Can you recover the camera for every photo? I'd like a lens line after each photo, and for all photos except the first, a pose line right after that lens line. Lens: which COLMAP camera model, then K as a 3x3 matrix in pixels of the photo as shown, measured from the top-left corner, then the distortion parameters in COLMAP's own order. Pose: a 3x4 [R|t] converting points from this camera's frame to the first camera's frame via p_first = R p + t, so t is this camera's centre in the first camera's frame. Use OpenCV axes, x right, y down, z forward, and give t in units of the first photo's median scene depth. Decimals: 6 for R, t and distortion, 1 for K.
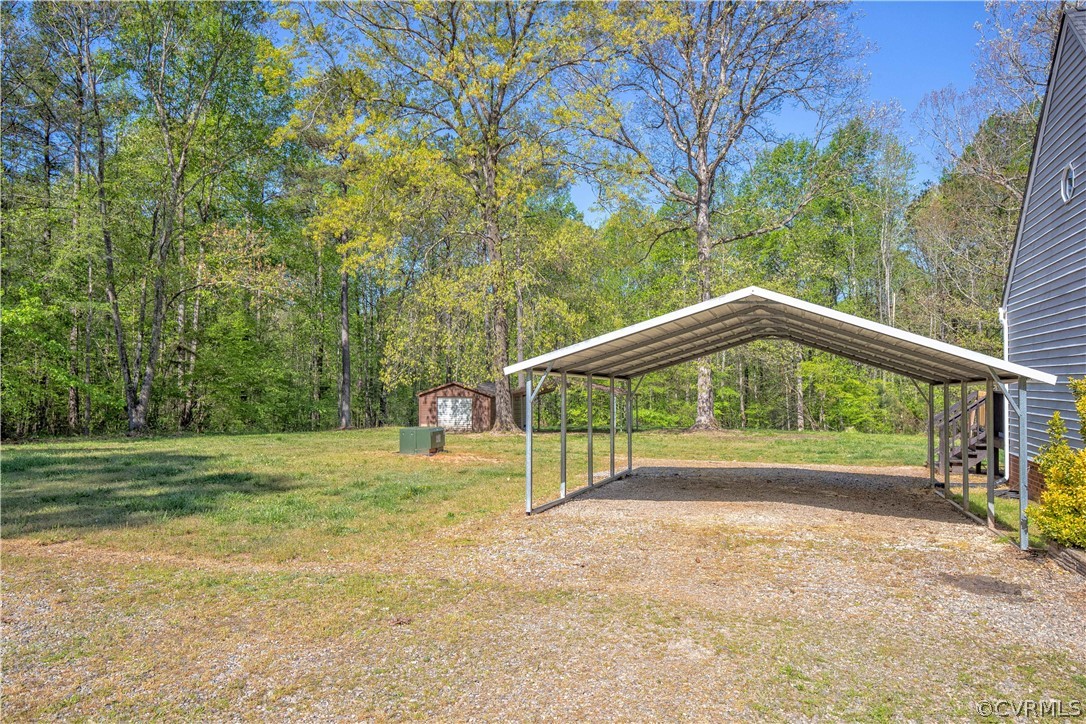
lens RADIAL K [[777.6, 0, 543.0], [0, 777.6, 362.0], [0, 0, 1]] dist [-0.001582, -0.000749]
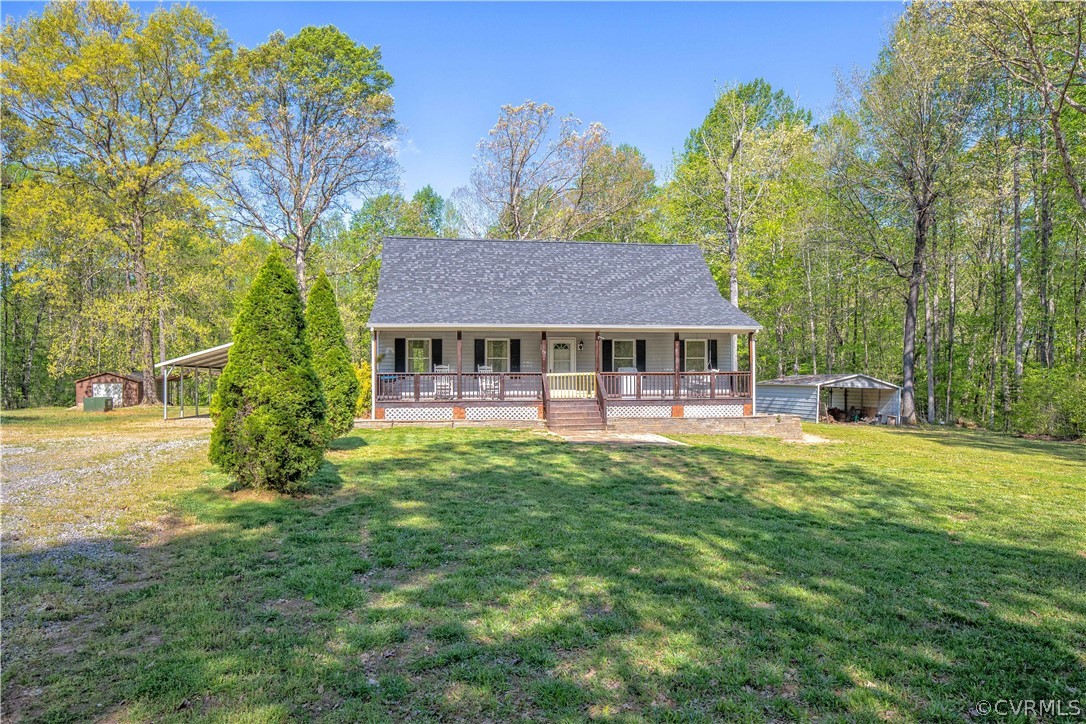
lens RADIAL K [[701.4, 0, 543.0], [0, 701.4, 362.0], [0, 0, 1]] dist [0.018605, 0.001472]
pose [[0.894204, -0.002363, 0.447654, 0.015984], [-0.004227, 0.999897, 0.013721, -0.011531], [-0.447641, -0.014162, 0.894101, -0.468301]]
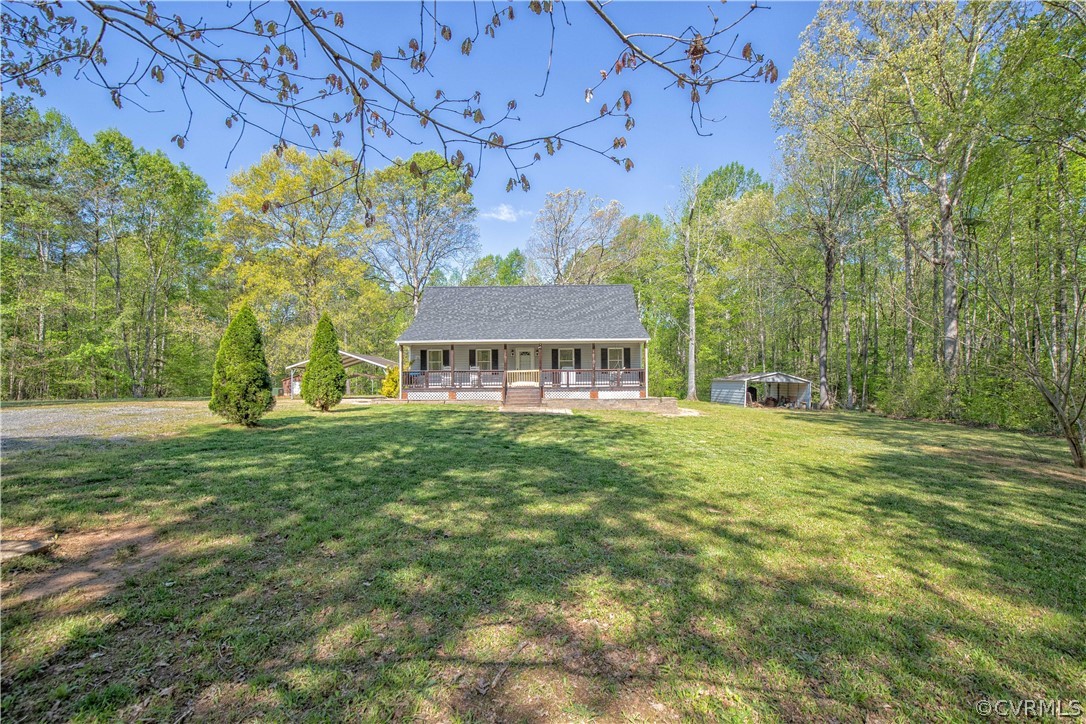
lens RADIAL K [[504.3, 0, 542.7], [0, 504.3, 369.1], [0, 0, 1]] dist [-0.017479, -0.000325]
pose [[0.958790, -0.009636, 0.283952, 0.148513], [0.005908, 0.999885, 0.013983, -0.004451], [-0.284054, -0.011730, 0.958736, -0.607080]]
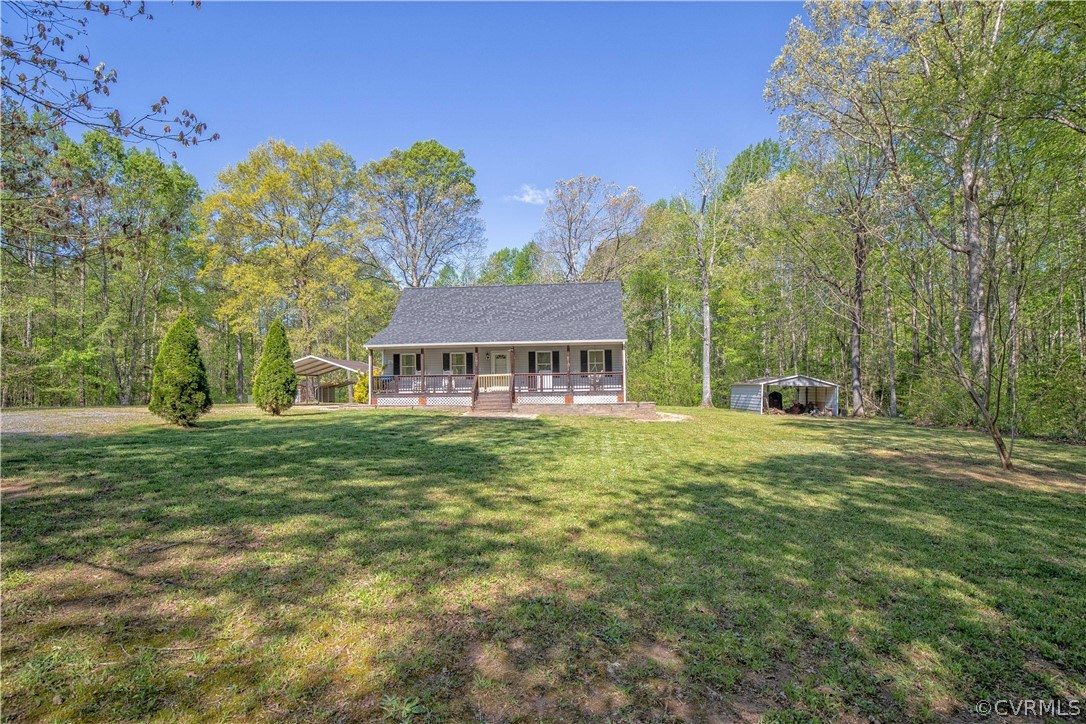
lens RADIAL K [[577.3, 0, 543.0], [0, 577.3, 362.0], [0, 0, 1]] dist [-0.005637, 0.000230]
pose [[0.976952, -0.011102, 0.213171, 0.222992], [0.013364, 0.999869, -0.009175, -0.001319], [-0.213041, 0.011813, 0.976972, -0.694286]]
